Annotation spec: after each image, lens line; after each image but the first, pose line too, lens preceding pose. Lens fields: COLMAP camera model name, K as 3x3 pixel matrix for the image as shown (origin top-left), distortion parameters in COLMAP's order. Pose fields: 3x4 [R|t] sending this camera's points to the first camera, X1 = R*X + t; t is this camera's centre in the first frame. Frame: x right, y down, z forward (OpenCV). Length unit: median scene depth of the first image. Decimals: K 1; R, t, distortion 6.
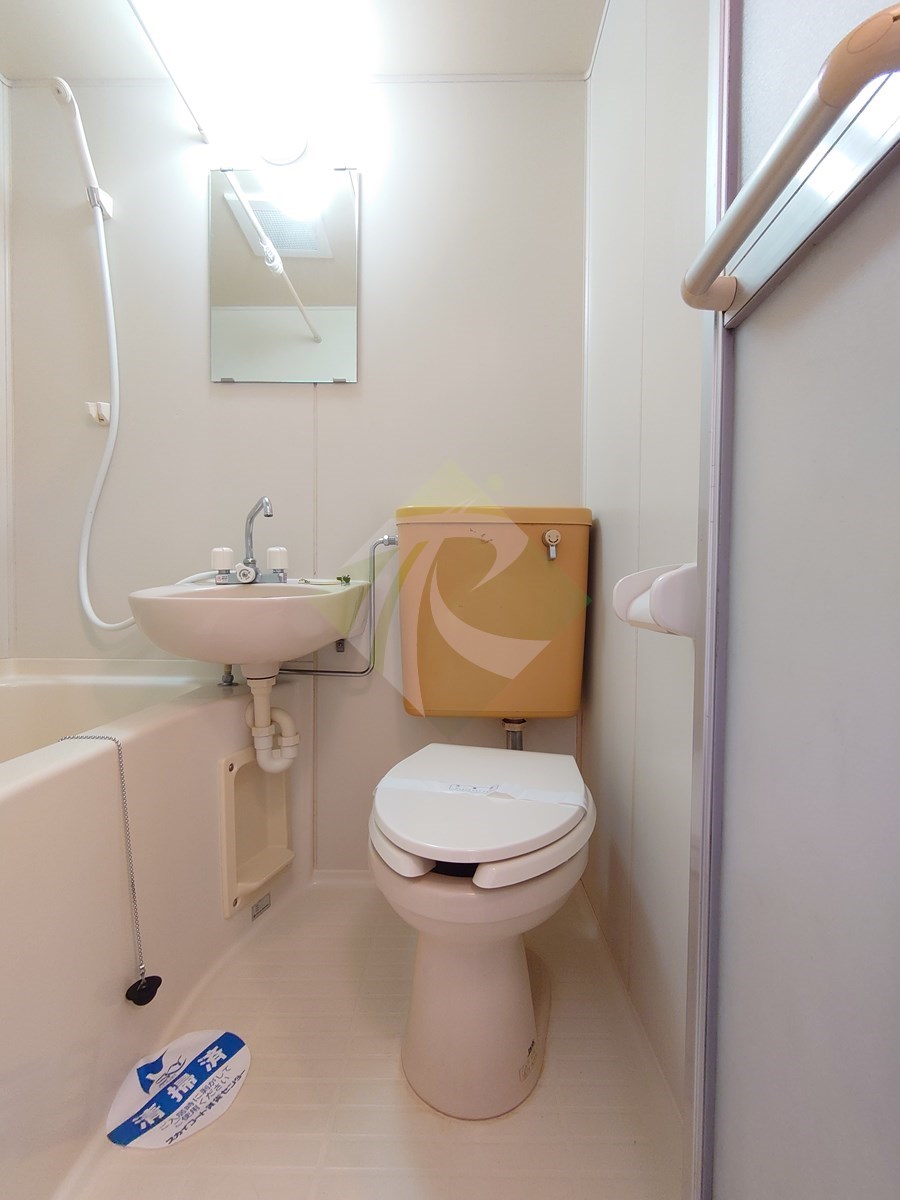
lens RADIAL K [[520.7, 0, 451.3], [0, 520.7, 600.4], [0, 0, 1]] dist [0.001706, 0.000310]
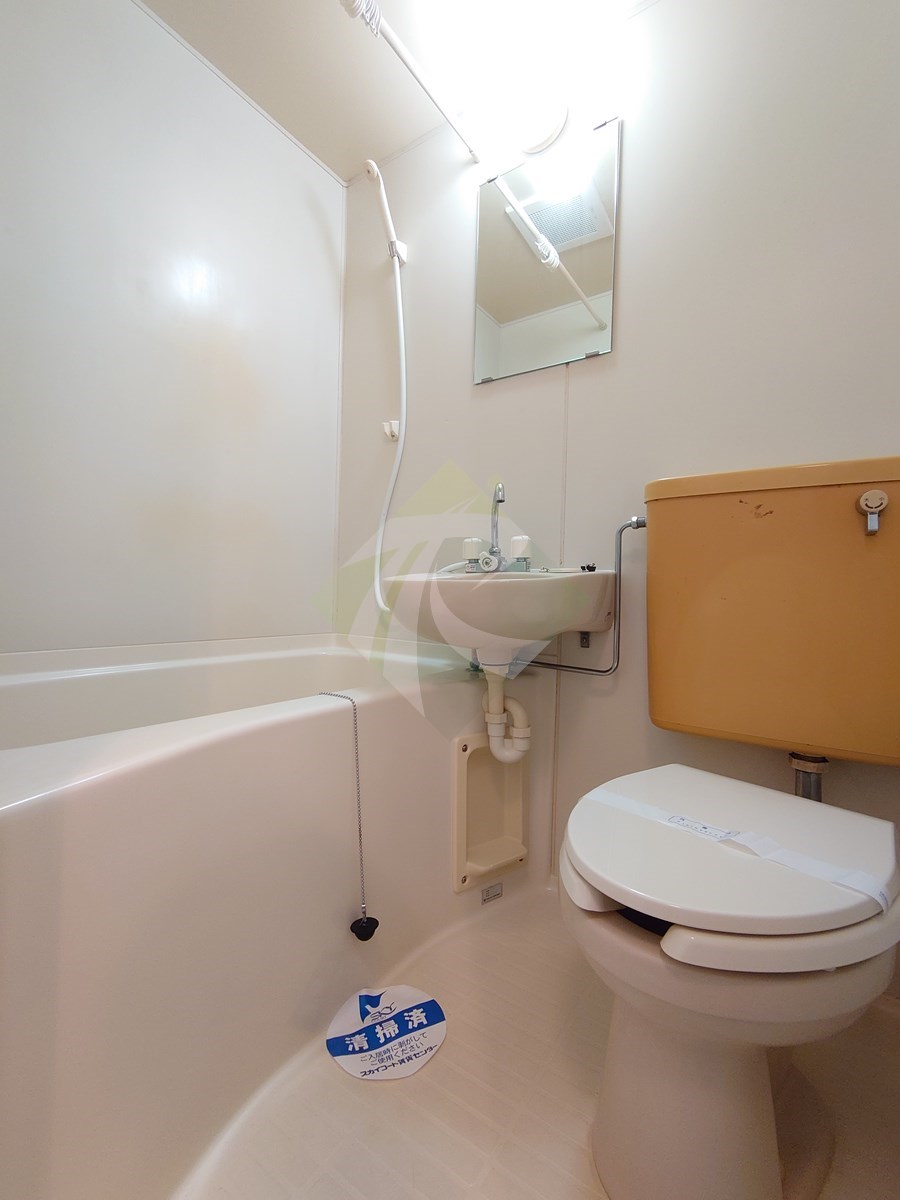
lens RADIAL K [[520.7, 0, 448.9], [0, 520.7, 602.0], [0, 0, 1]] dist [0.001706, 0.000310]
pose [[0.829231, 0.025363, -0.558330, 0.108833], [-0.032265, 0.999476, -0.002517, 0.030524], [0.557973, 0.020102, 0.829615, 0.104900]]
